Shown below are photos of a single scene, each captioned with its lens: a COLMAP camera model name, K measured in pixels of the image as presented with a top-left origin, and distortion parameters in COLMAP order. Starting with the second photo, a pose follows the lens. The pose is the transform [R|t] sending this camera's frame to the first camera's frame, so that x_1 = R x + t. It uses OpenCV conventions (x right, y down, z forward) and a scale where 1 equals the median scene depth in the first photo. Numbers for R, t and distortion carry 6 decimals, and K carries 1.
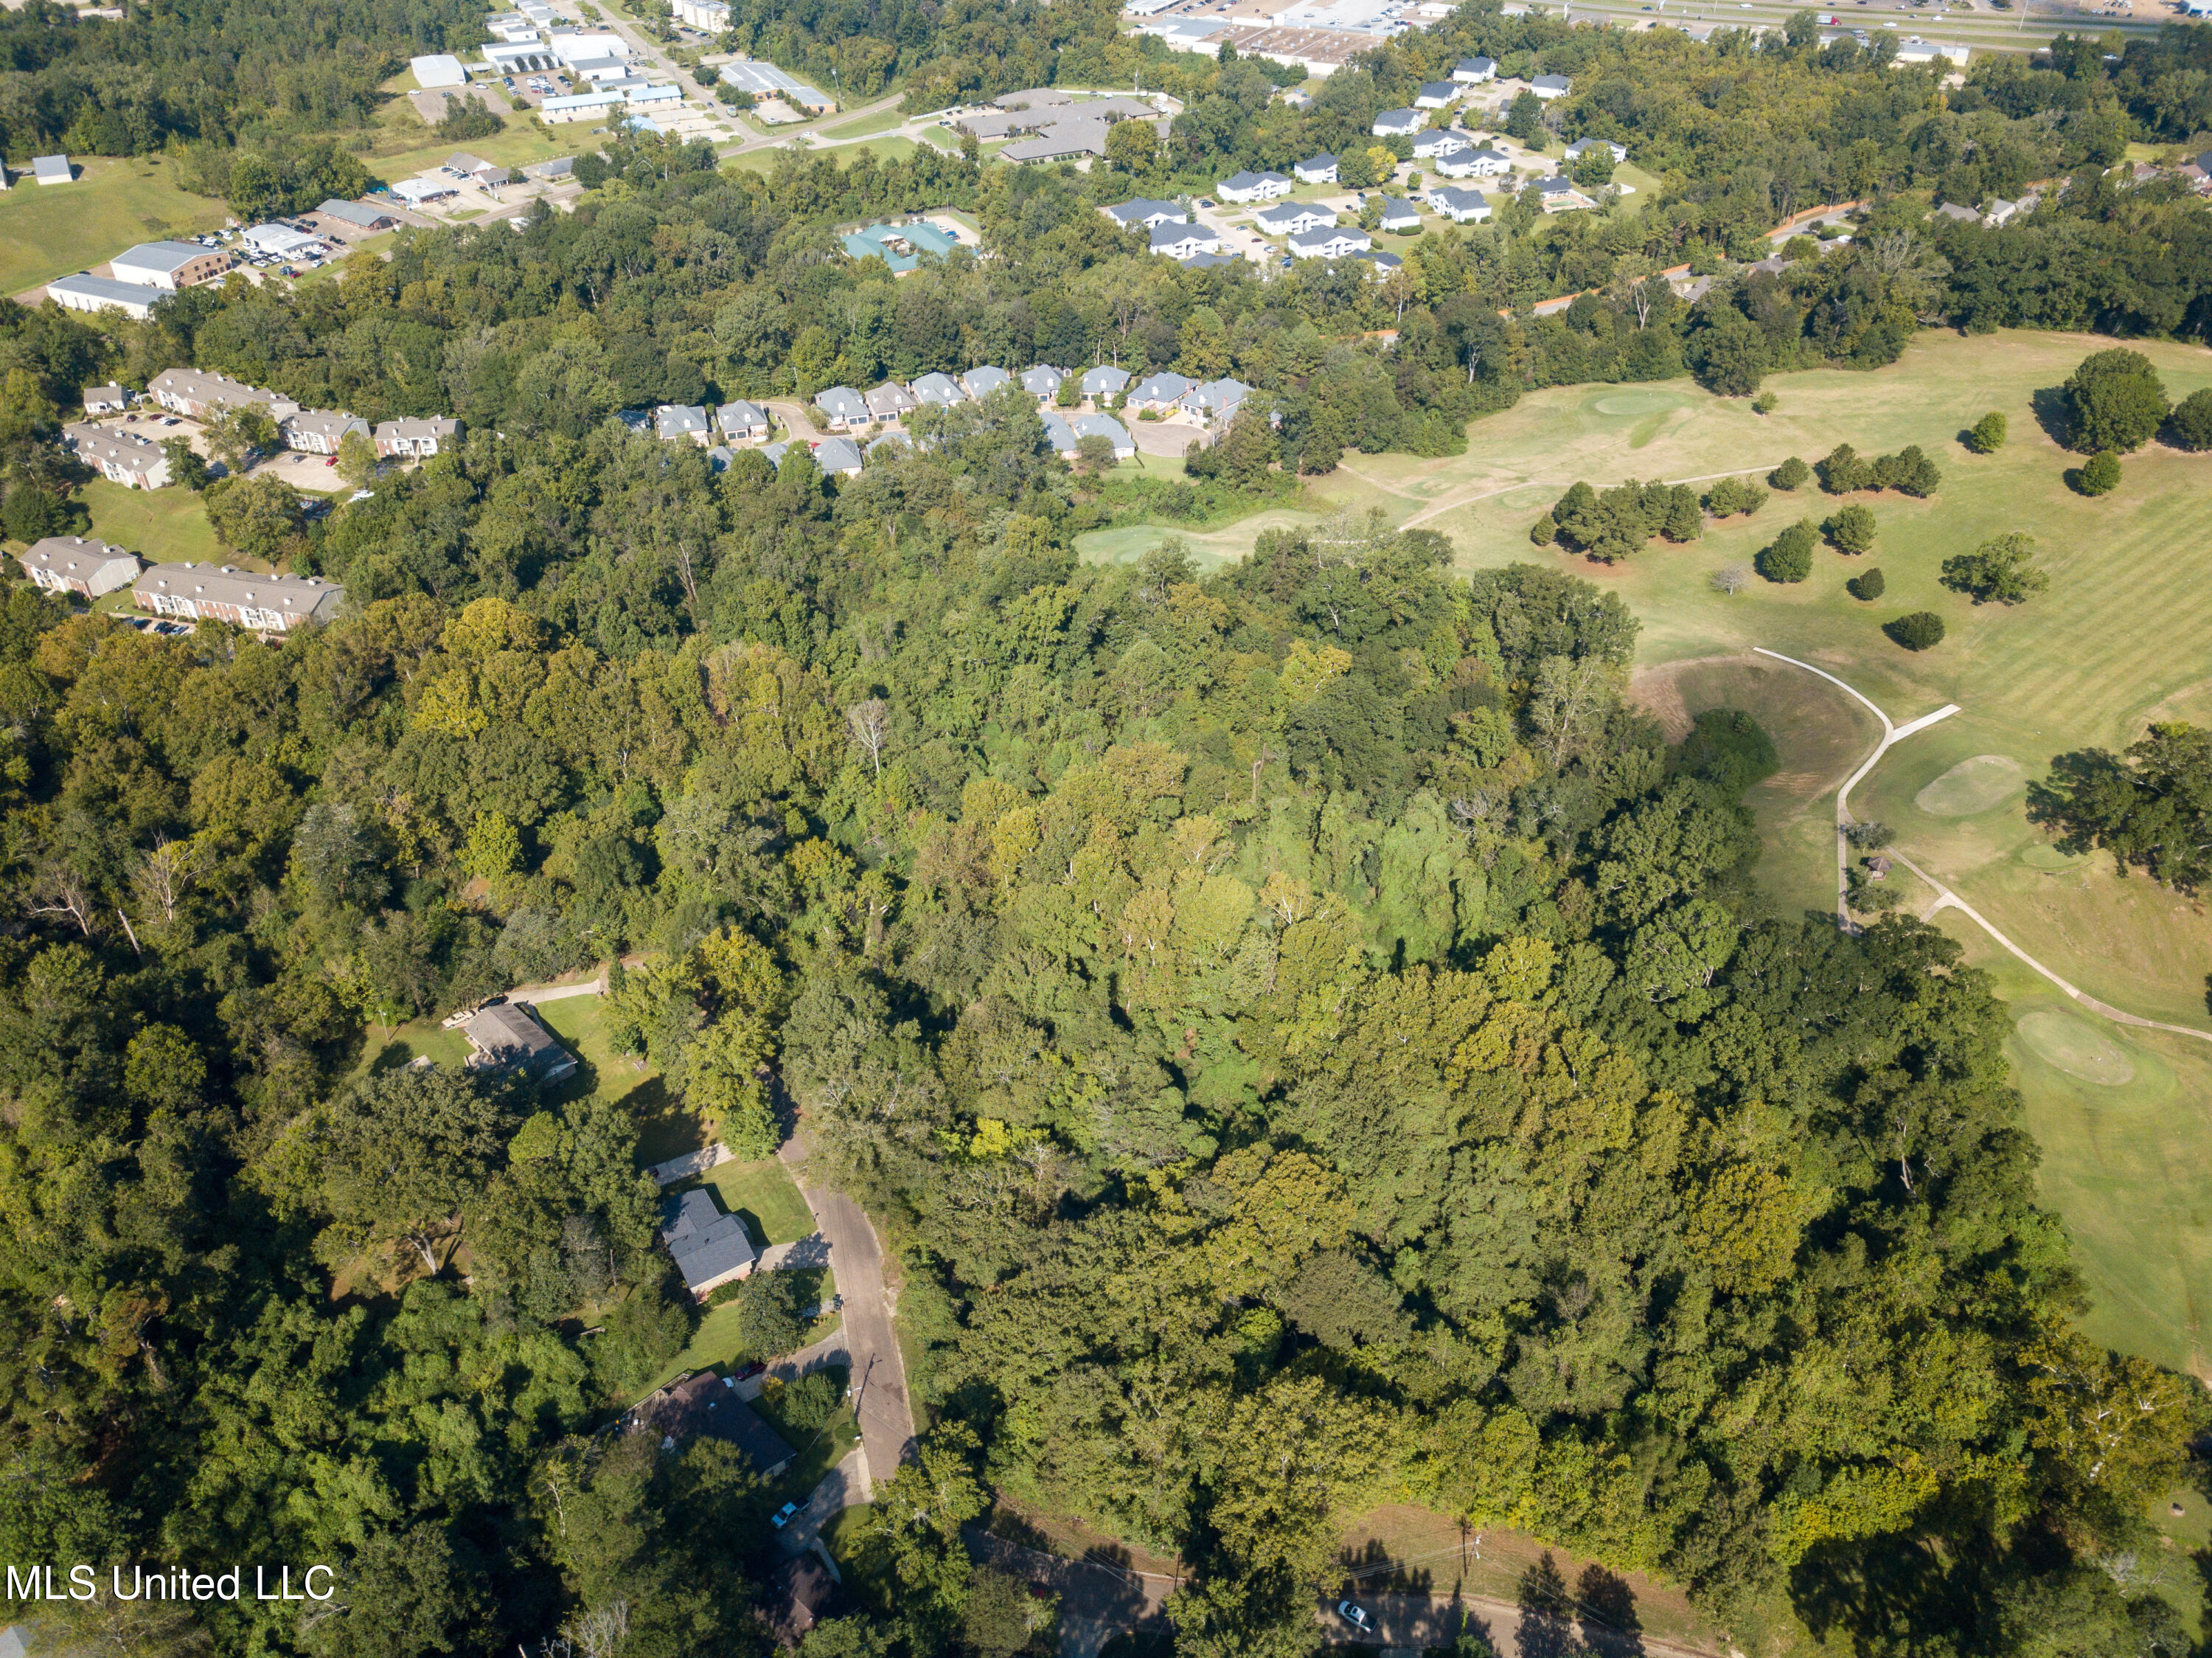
lens RADIAL K [[1690.9, 0, 1102.3], [0, 1690.9, 827.2], [0, 0, 1]] dist [0.007429, 0.000977]
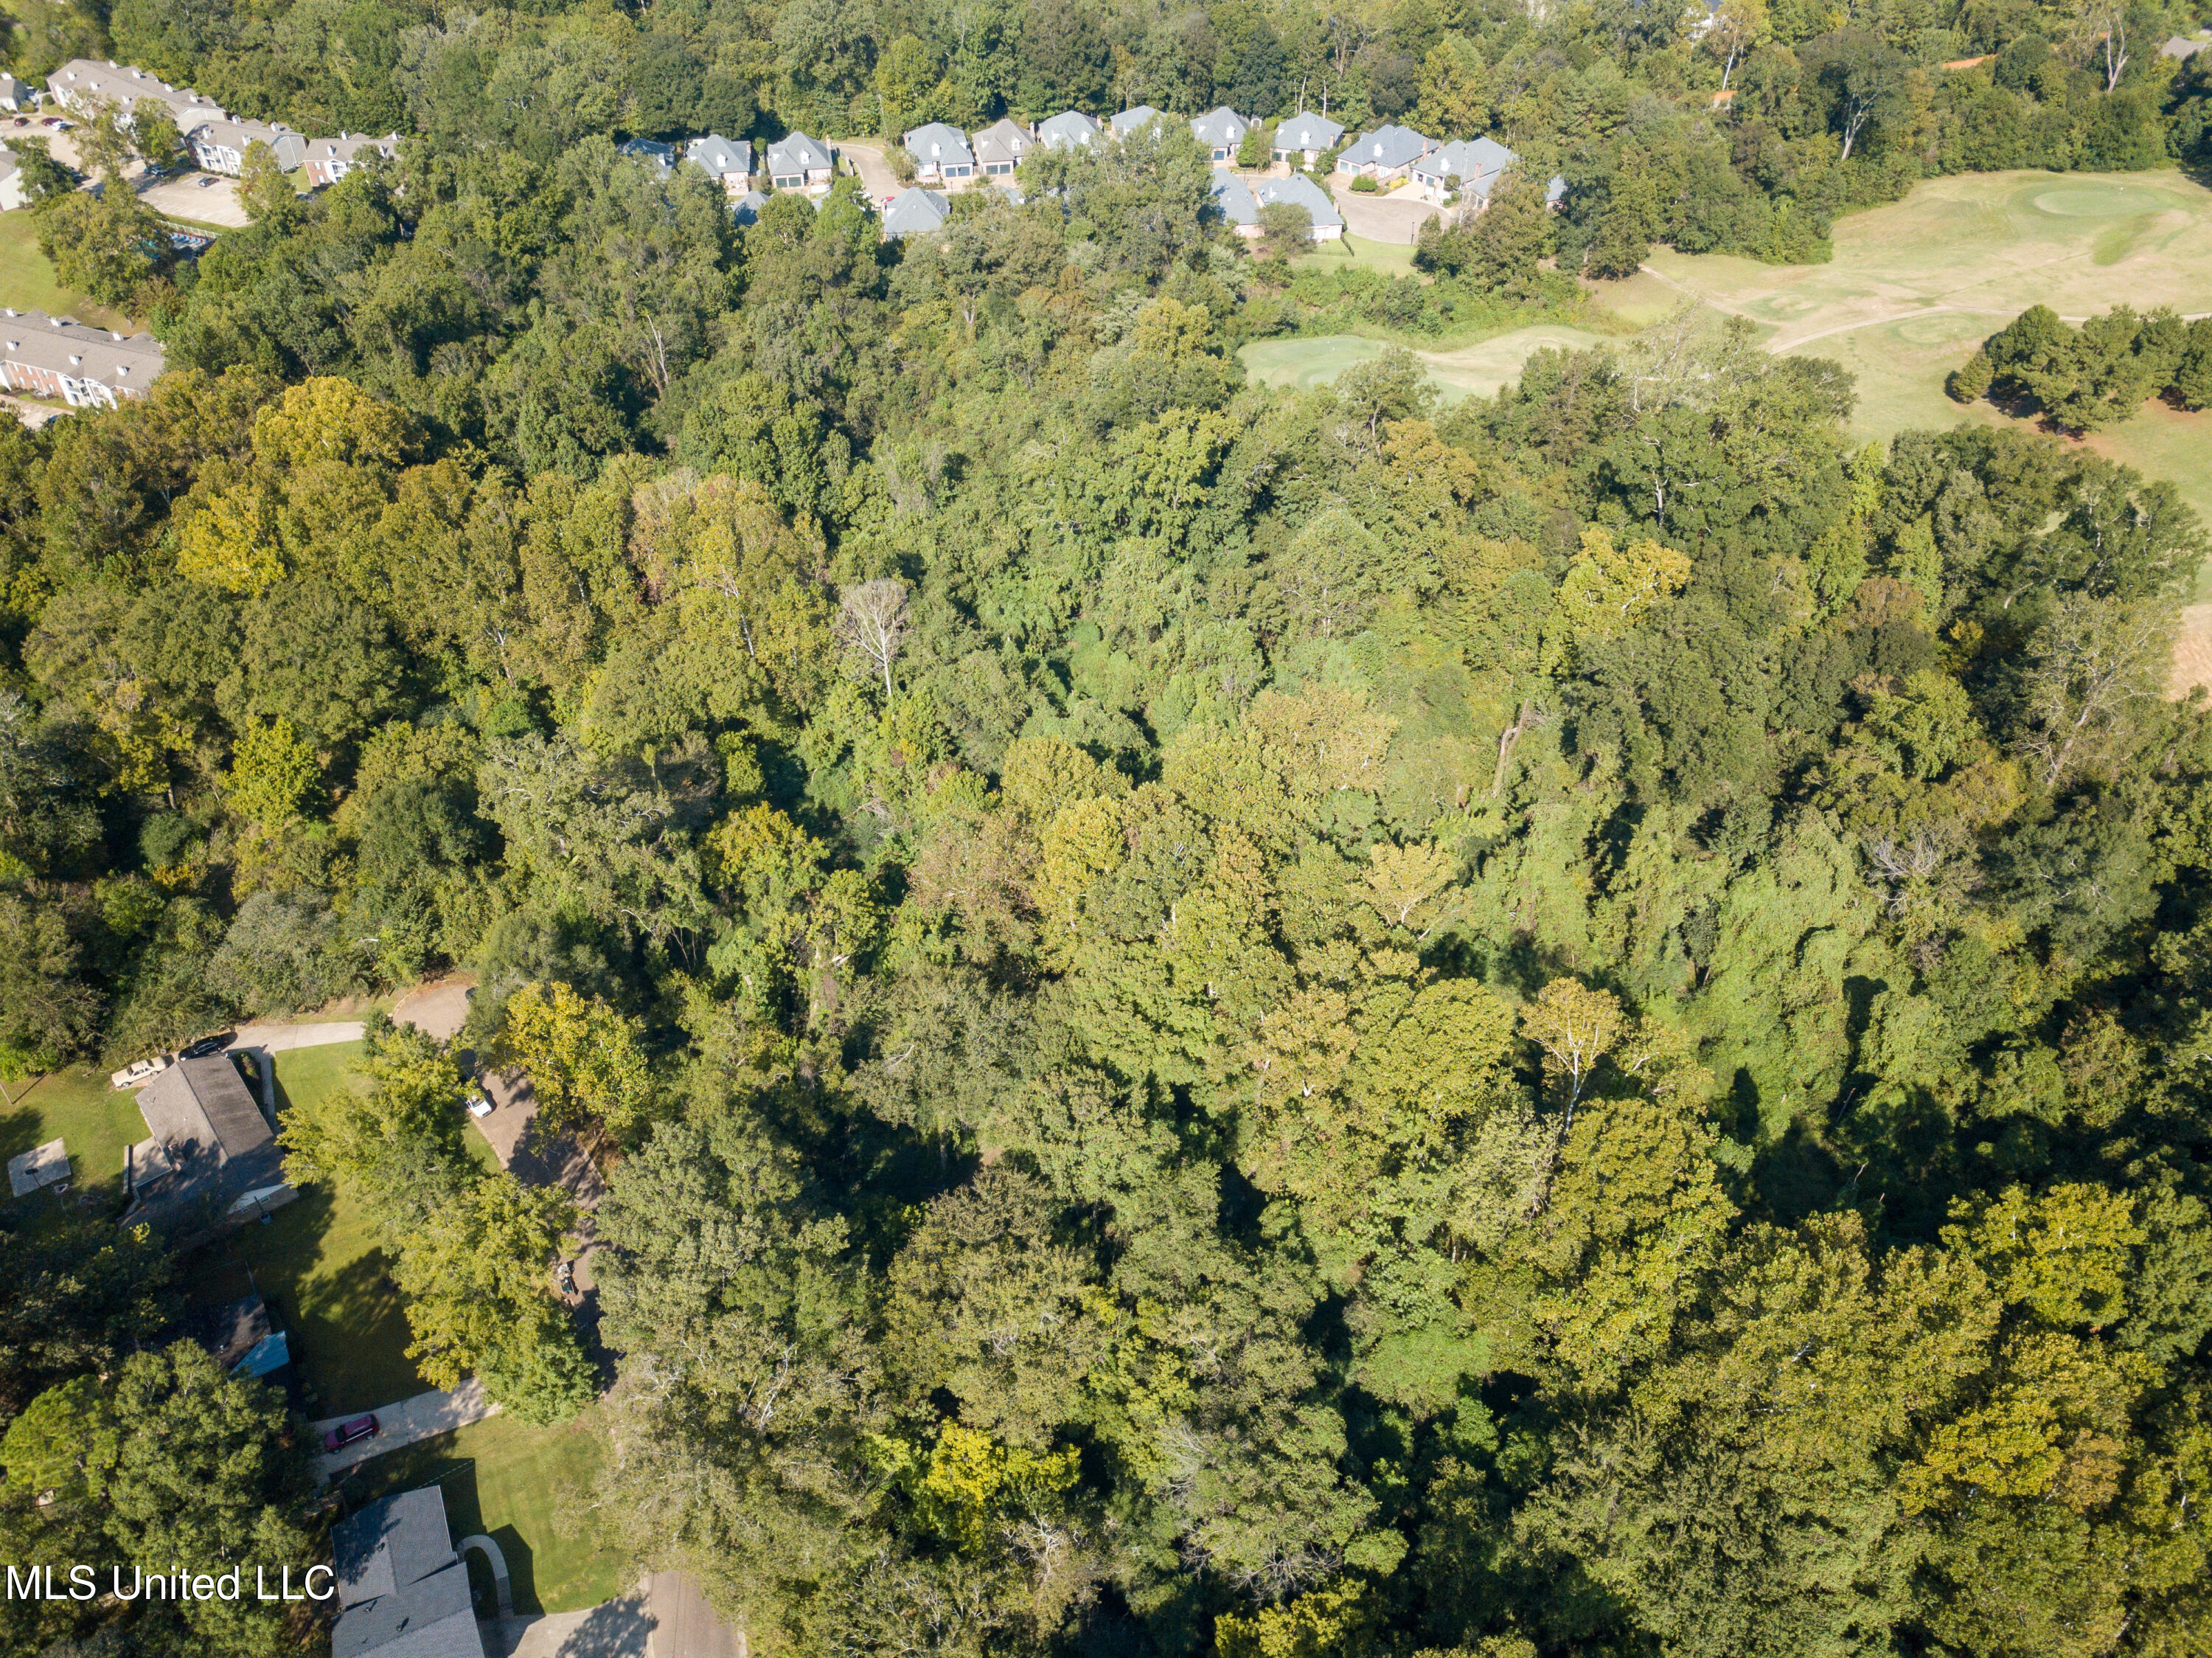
lens RADIAL K [[1690.9, 0, 1098.7], [0, 1690.9, 846.4], [0, 0, 1]] dist [0.007429, 0.000977]
pose [[0.992494, 0.085414, -0.087522, 0.003283], [-0.076741, 0.992215, 0.098082, -0.043531], [0.095218, -0.090630, 0.991322, 0.372657]]
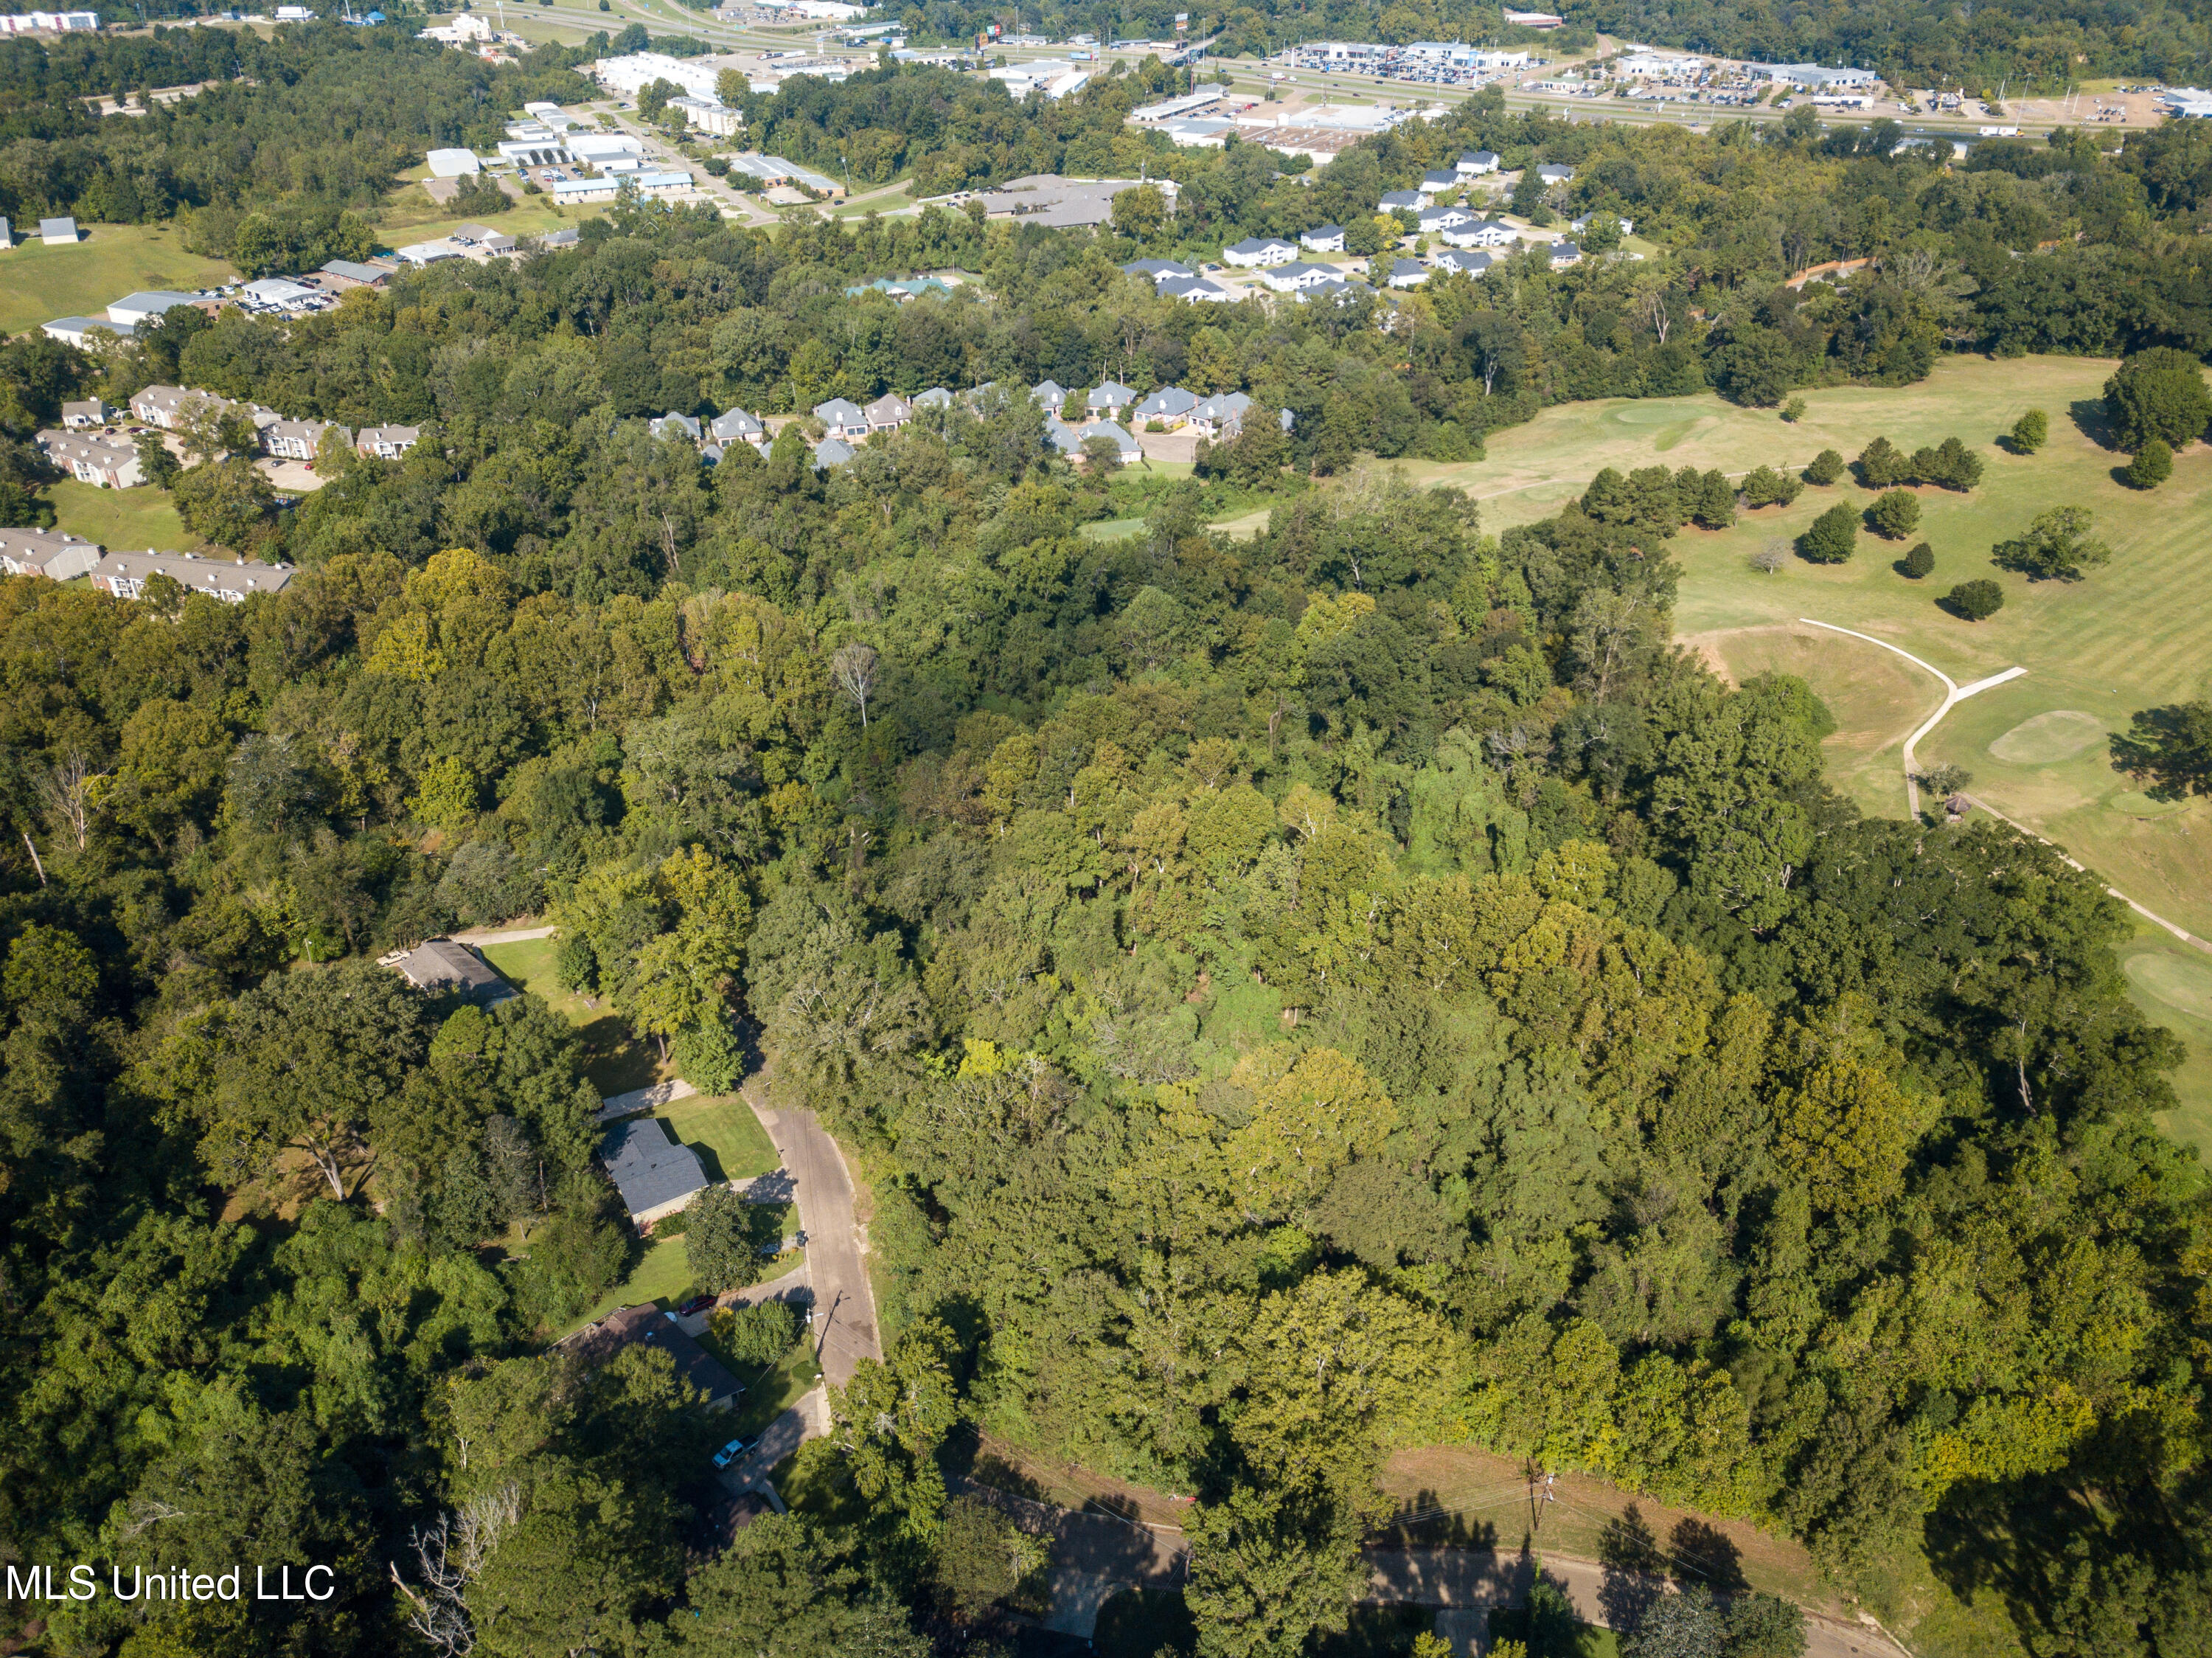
lens RADIAL K [[1690.9, 0, 1101.9], [0, 1690.9, 823.5], [0, 0, 1]] dist [0.007429, 0.000977]
pose [[0.999990, 0.003070, -0.003352, 0.000555], [-0.003384, 0.995184, -0.097964, 0.108761], [0.003035, 0.097974, 0.995184, 0.079450]]
